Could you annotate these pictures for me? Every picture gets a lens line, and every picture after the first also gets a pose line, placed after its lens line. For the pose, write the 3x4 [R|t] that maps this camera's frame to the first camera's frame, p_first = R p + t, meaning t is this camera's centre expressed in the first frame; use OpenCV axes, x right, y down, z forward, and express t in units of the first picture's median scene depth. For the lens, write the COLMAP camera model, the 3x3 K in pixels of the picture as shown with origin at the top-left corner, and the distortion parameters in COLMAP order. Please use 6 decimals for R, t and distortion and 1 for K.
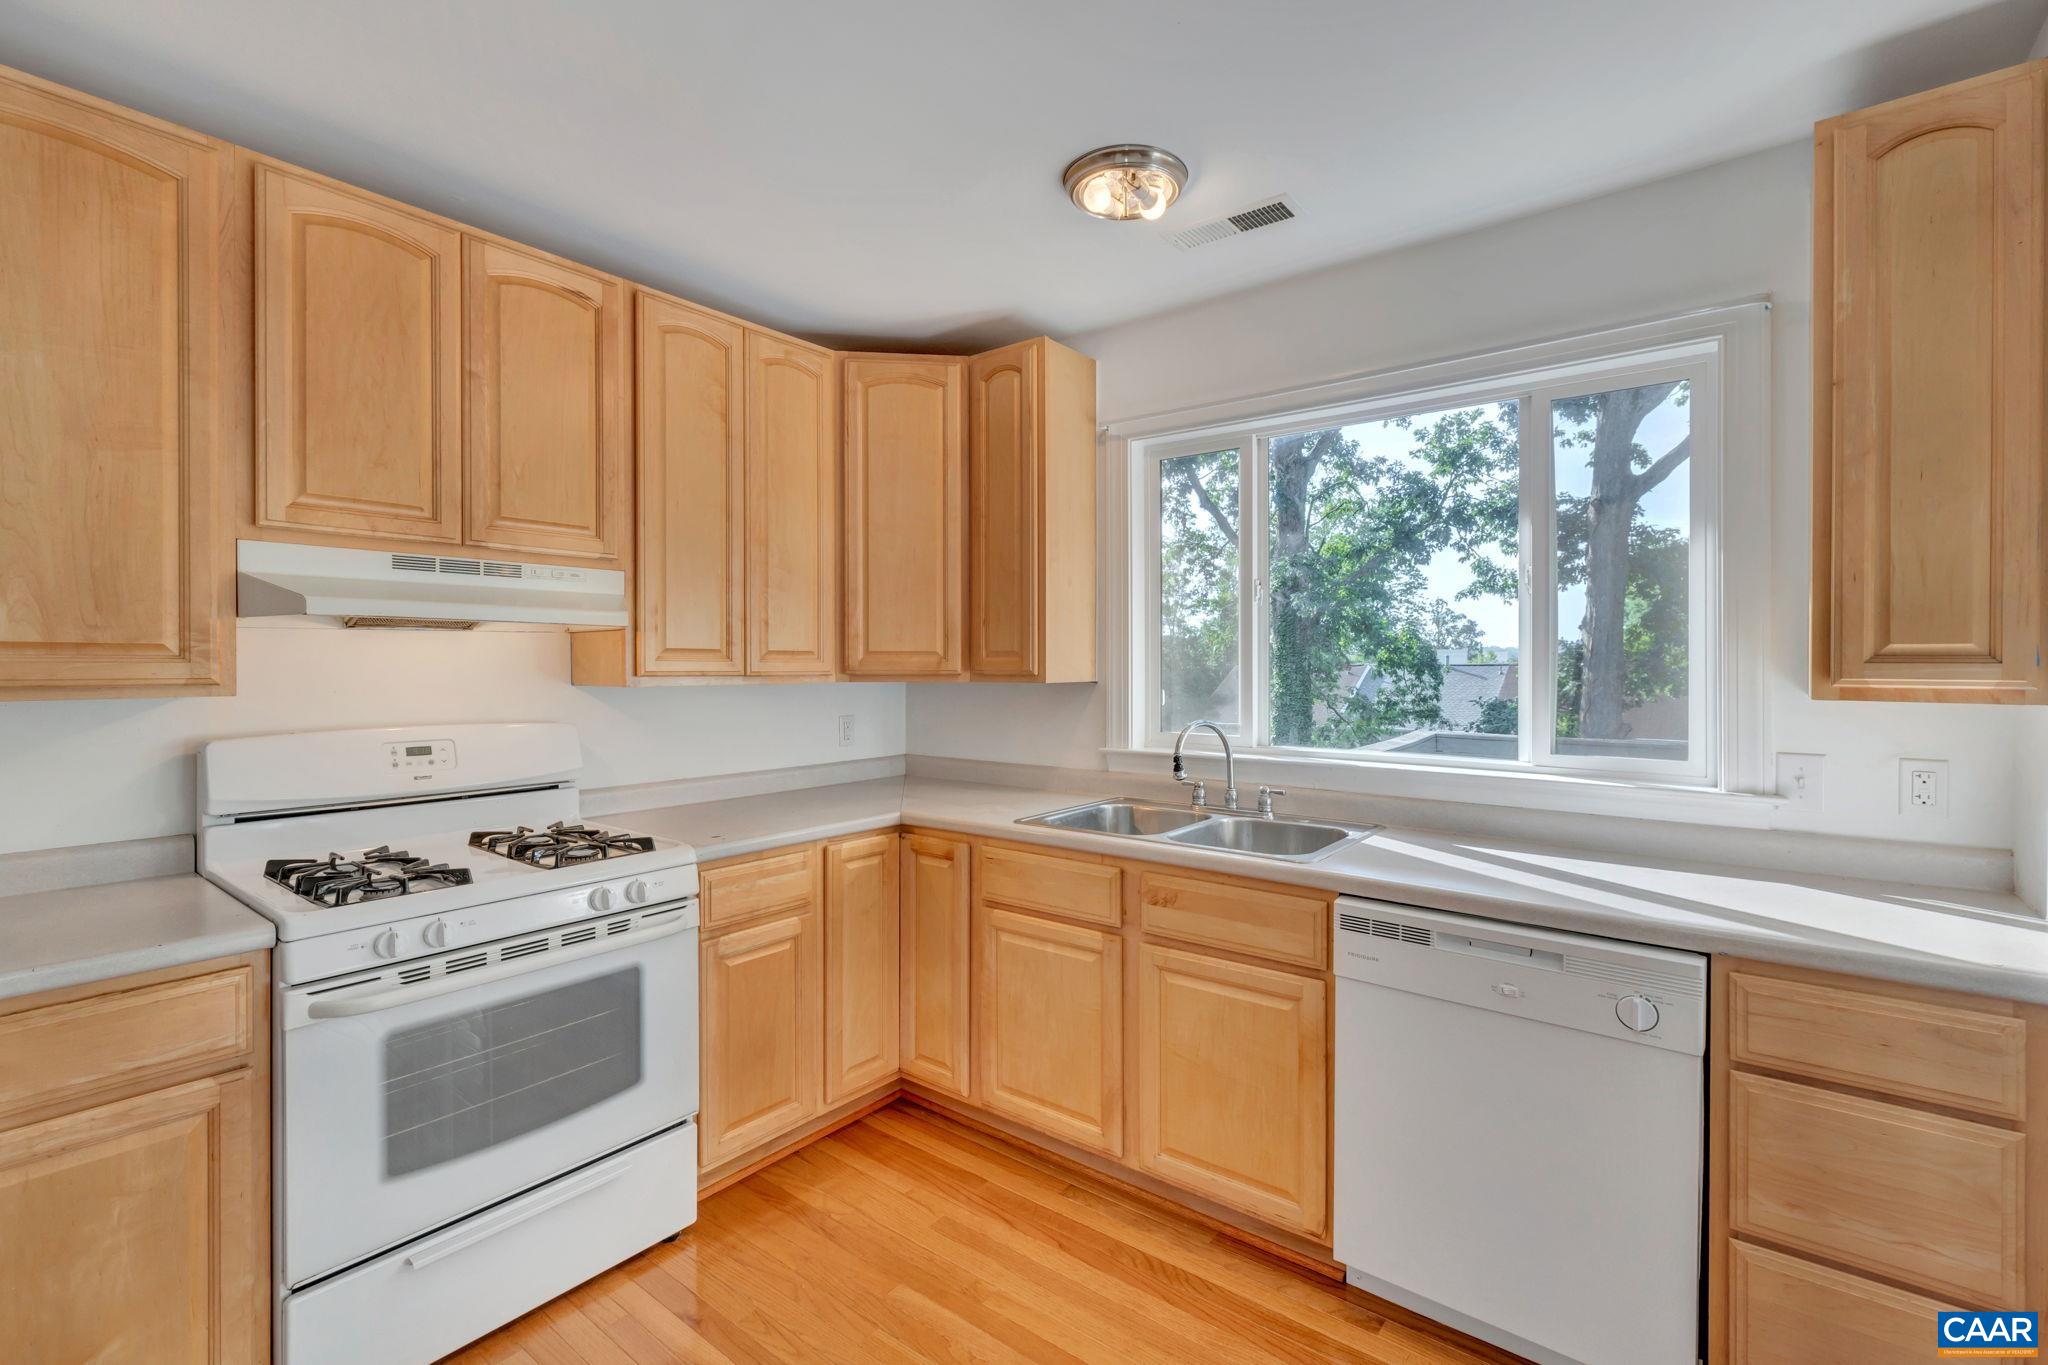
lens RADIAL K [[883.6, 0, 1024.3], [0, 883.6, 670.0], [0, 0, 1]] dist [0.003822, -0.001259]
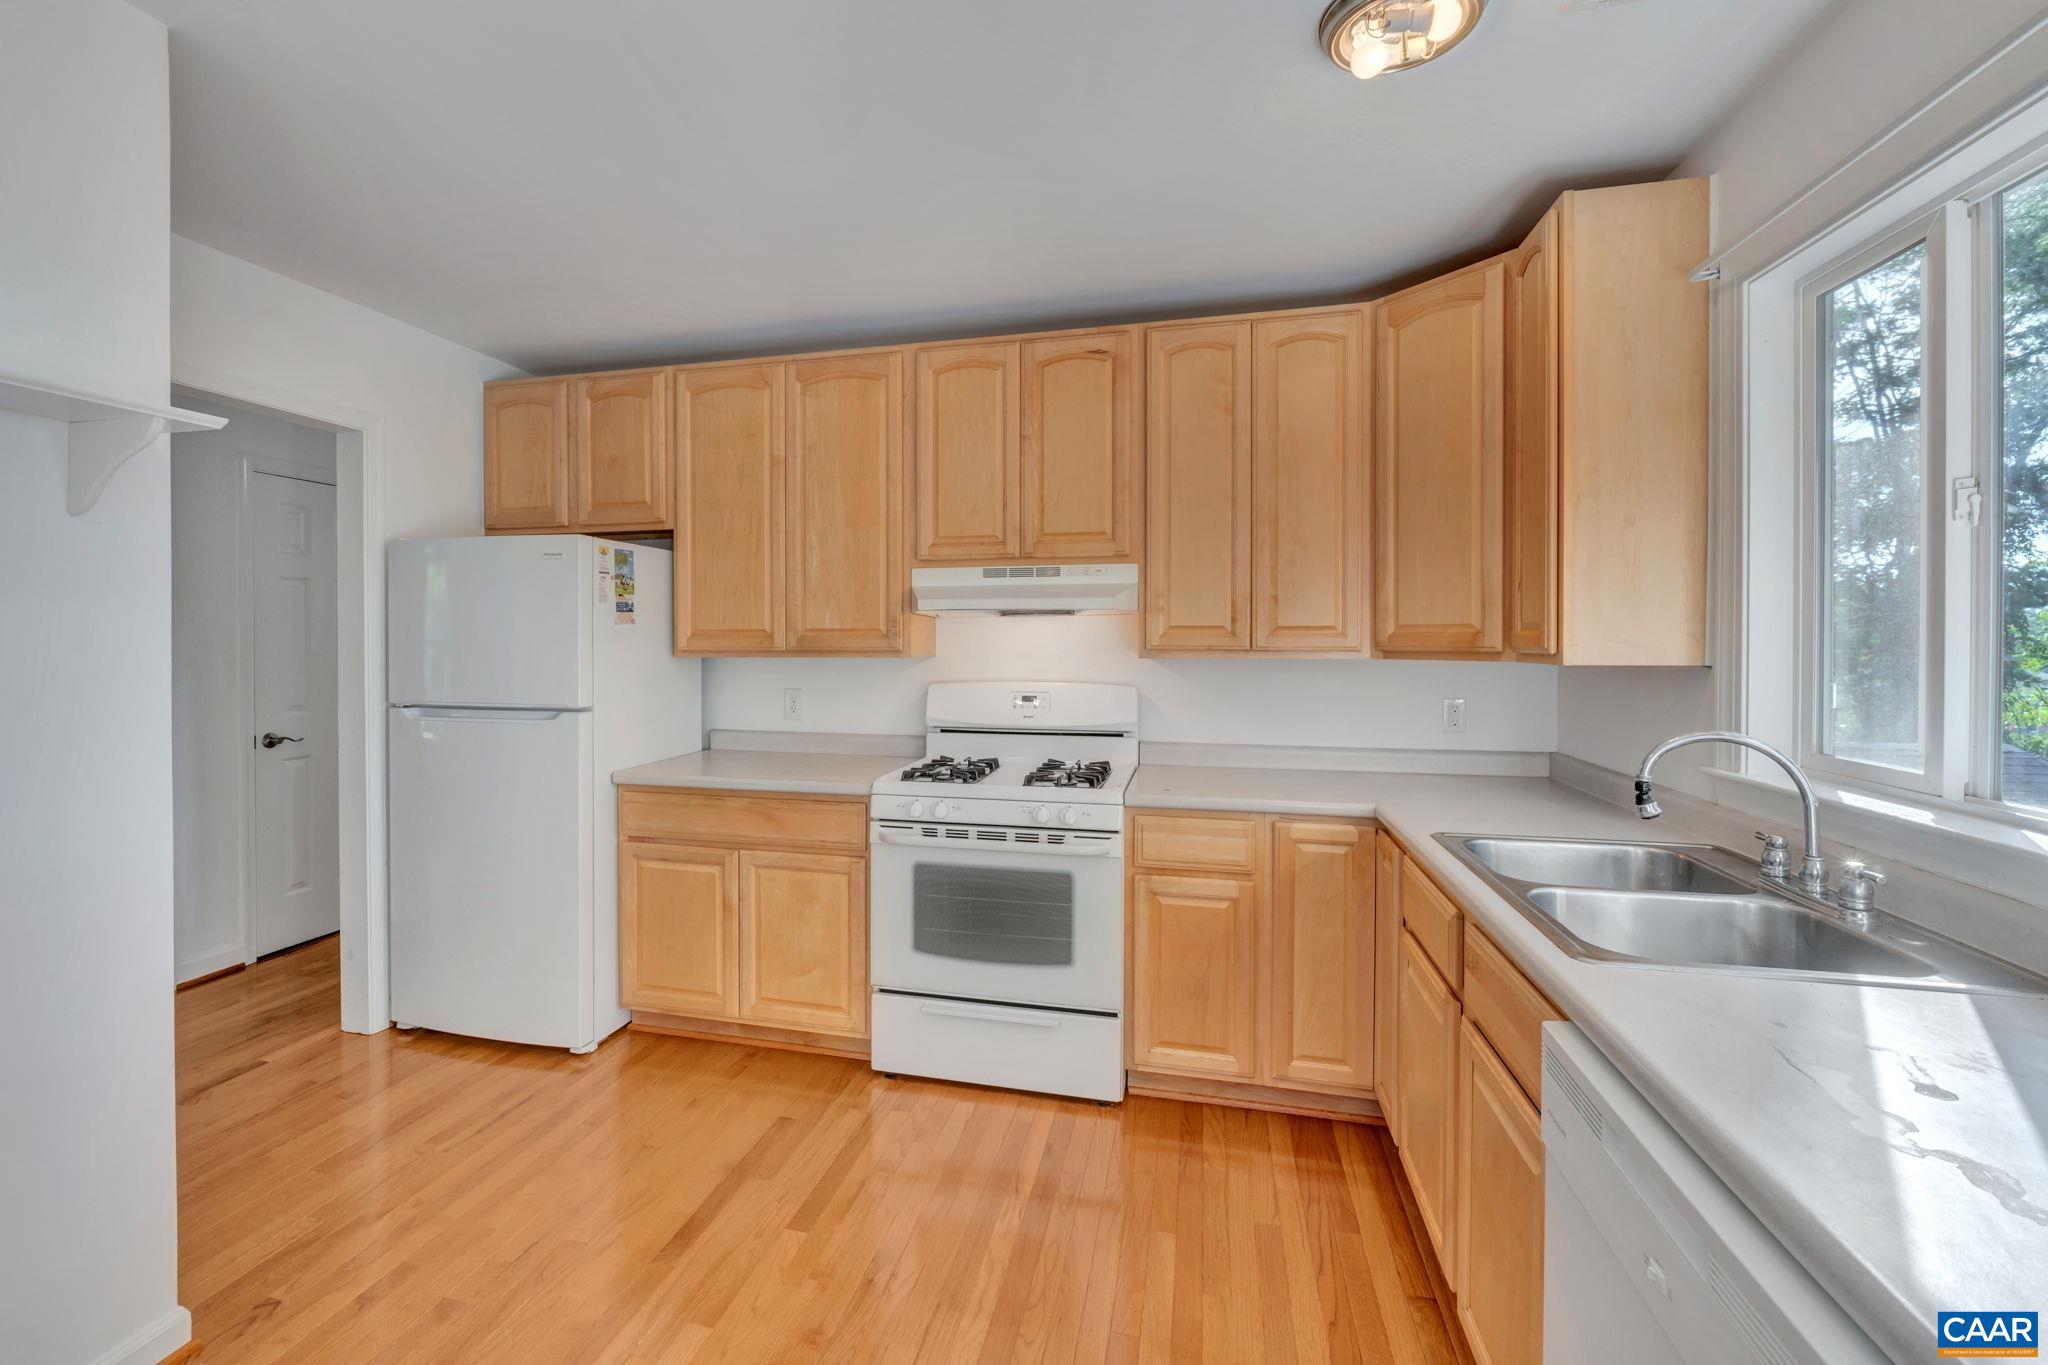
lens RADIAL K [[883.6, 0, 967.2], [0, 883.6, 654.2], [0, 0, 1]] dist [0.003822, -0.001259]
pose [[0.408226, 0.015204, -0.912754, 0.612293], [-0.006425, 0.999884, 0.013782, -0.001383], [0.912858, 0.000239, 0.408277, 0.308477]]
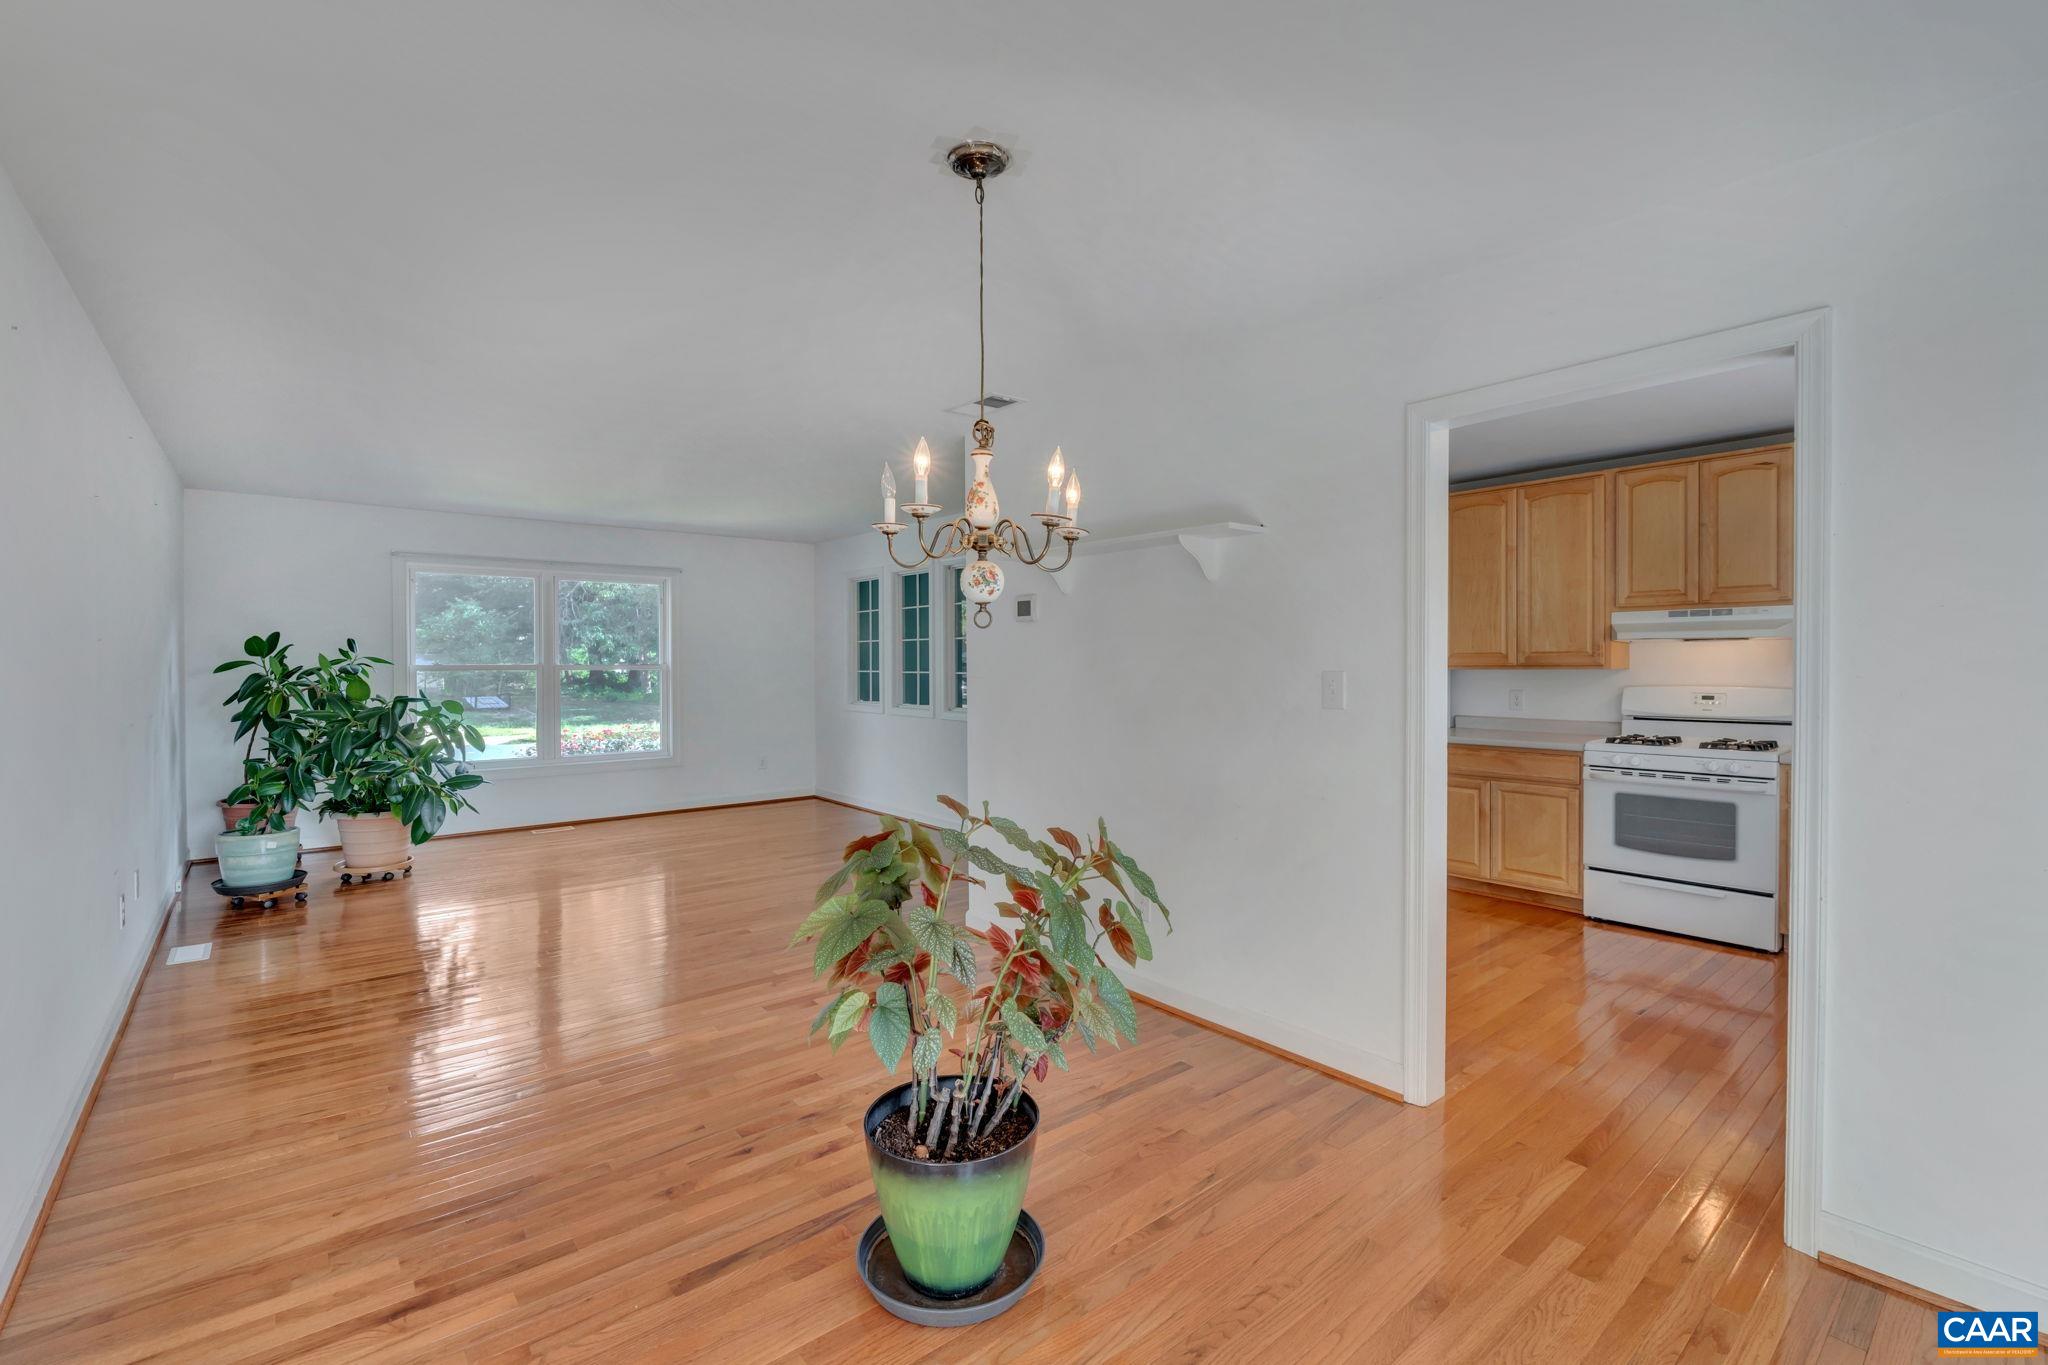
lens RADIAL K [[883.6, 0, 1008.5], [0, 883.6, 670.7], [0, 0, 1]] dist [0.003822, -0.001259]
pose [[-0.210455, 0.009998, -0.977552, 1.760741], [-0.002287, 0.999940, 0.010720, 0.006772], [0.977601, 0.004492, -0.210419, -0.200584]]
